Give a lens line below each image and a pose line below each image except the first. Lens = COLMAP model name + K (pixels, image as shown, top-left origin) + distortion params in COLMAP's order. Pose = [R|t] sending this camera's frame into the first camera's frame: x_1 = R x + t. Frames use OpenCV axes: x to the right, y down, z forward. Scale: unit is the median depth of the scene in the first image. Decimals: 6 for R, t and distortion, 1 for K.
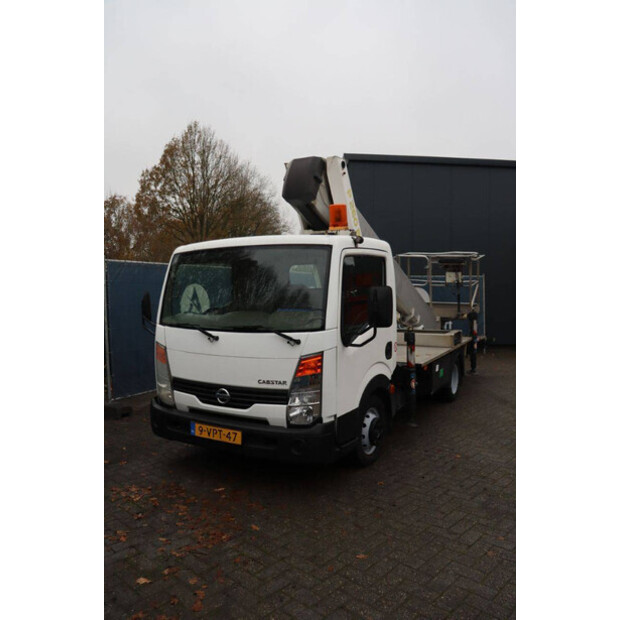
lens RADIAL K [[524.4, 0, 312.6], [0, 524.4, 316.8], [0, 0, 1]] dist [-0.144026, 0.009984]
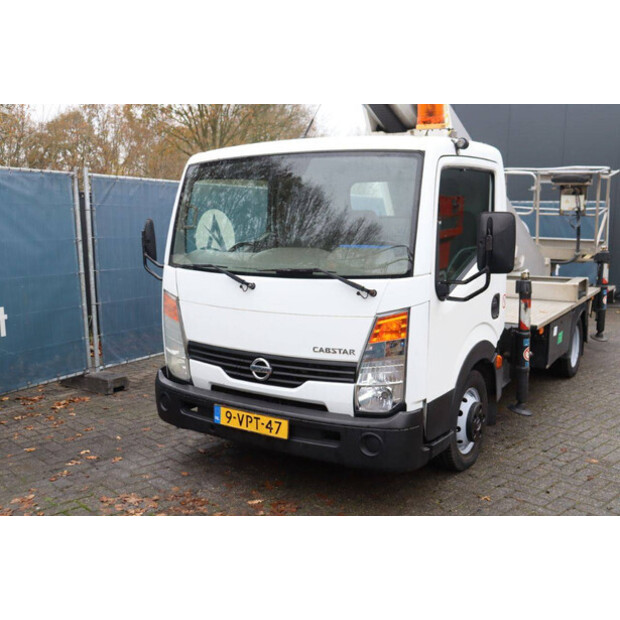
lens RADIAL K [[659.4, 0, 310.0], [0, 659.4, 310.0], [0, 0, 1]] dist [-0.046179, 0.006337]
pose [[0.998269, 0.013580, -0.057217, -0.050228], [-0.008842, 0.996572, 0.082254, -0.000514], [0.058138, -0.081606, 0.994968, 0.111791]]
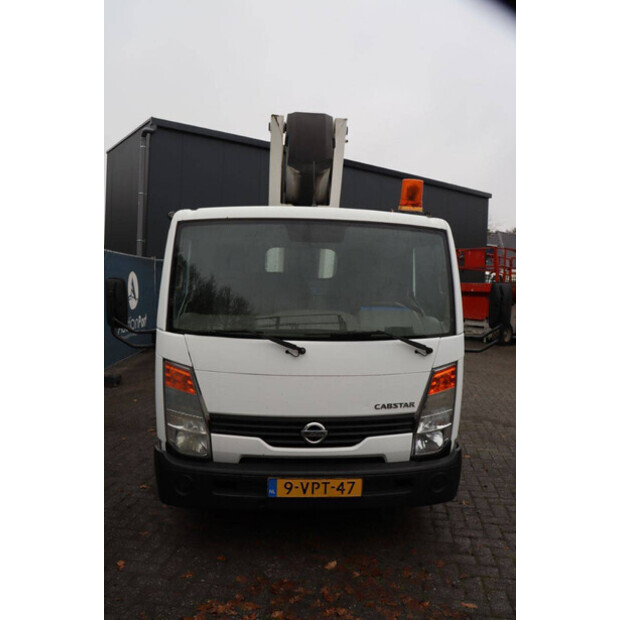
lens RADIAL K [[524.4, 0, 312.6], [0, 524.4, 316.8], [0, 0, 1]] dist [-0.144026, 0.009984]
pose [[0.825335, -0.017259, 0.564380, -0.506588], [0.003469, 0.999669, 0.025498, -0.019009], [-0.564633, -0.019086, 0.825121, 0.383301]]
